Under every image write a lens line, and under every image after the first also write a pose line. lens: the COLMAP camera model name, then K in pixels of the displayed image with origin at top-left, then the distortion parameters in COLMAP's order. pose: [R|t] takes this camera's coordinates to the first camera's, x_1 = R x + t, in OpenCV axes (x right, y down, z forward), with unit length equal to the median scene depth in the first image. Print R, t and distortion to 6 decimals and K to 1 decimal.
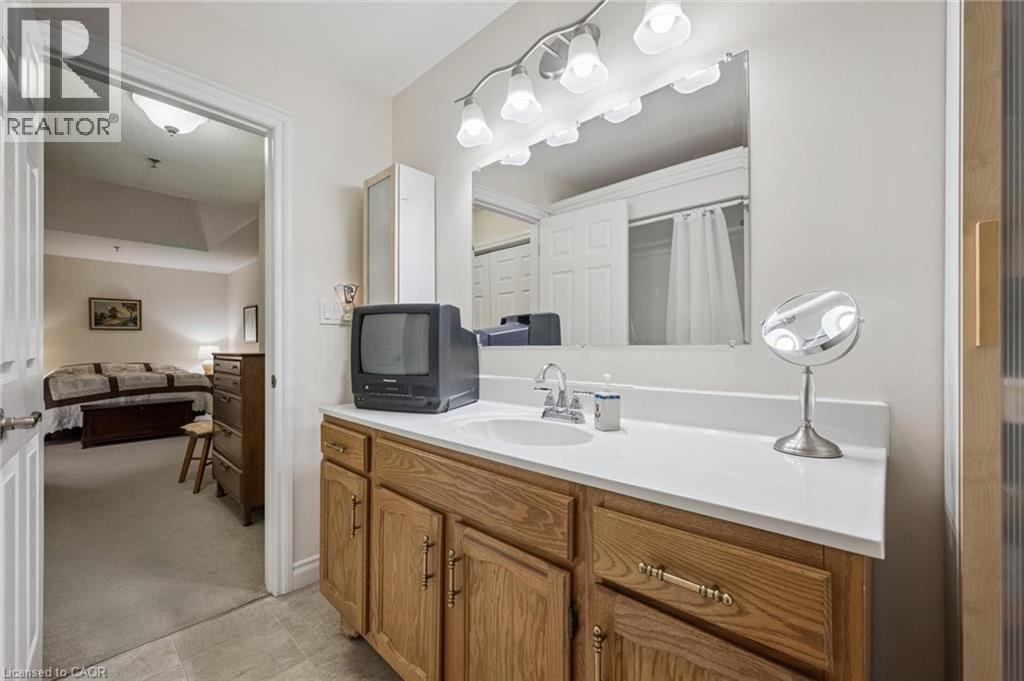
lens RADIAL K [[400.9, 0, 520.6], [0, 400.9, 345.2], [0, 0, 1]] dist [-0.004269, 0.000326]
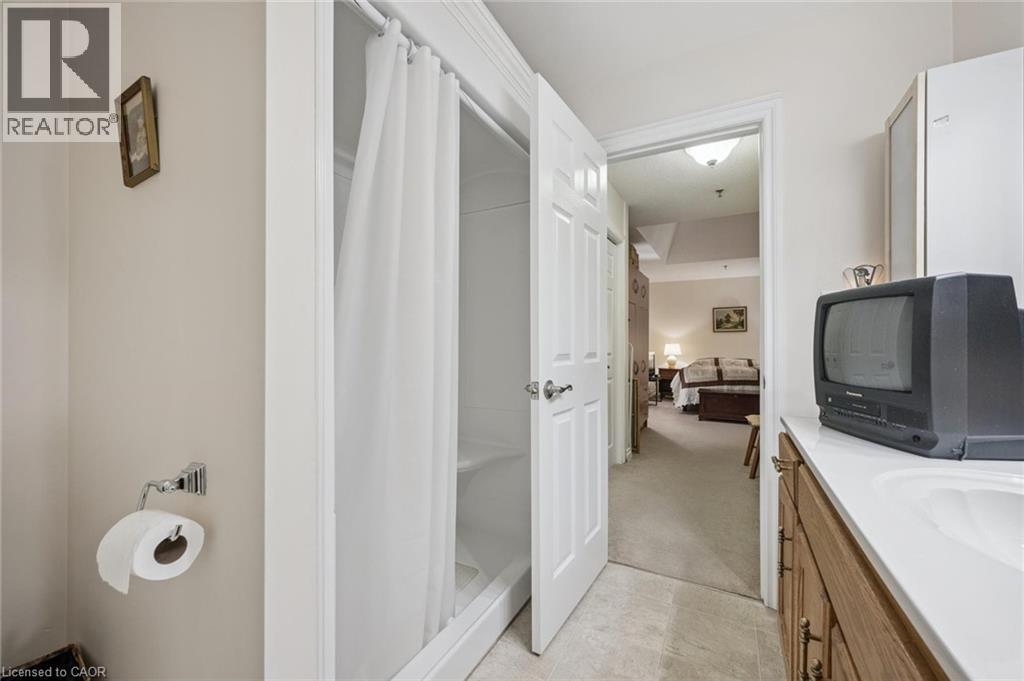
lens RADIAL K [[400.9, 0, 519.6], [0, 400.9, 343.4], [0, 0, 1]] dist [-0.004269, 0.000326]
pose [[0.245474, -0.000841, -0.969403, 0.155230], [-0.000719, 0.999999, -0.001050, -0.001031], [0.969403, 0.000955, 0.245473, 0.171151]]
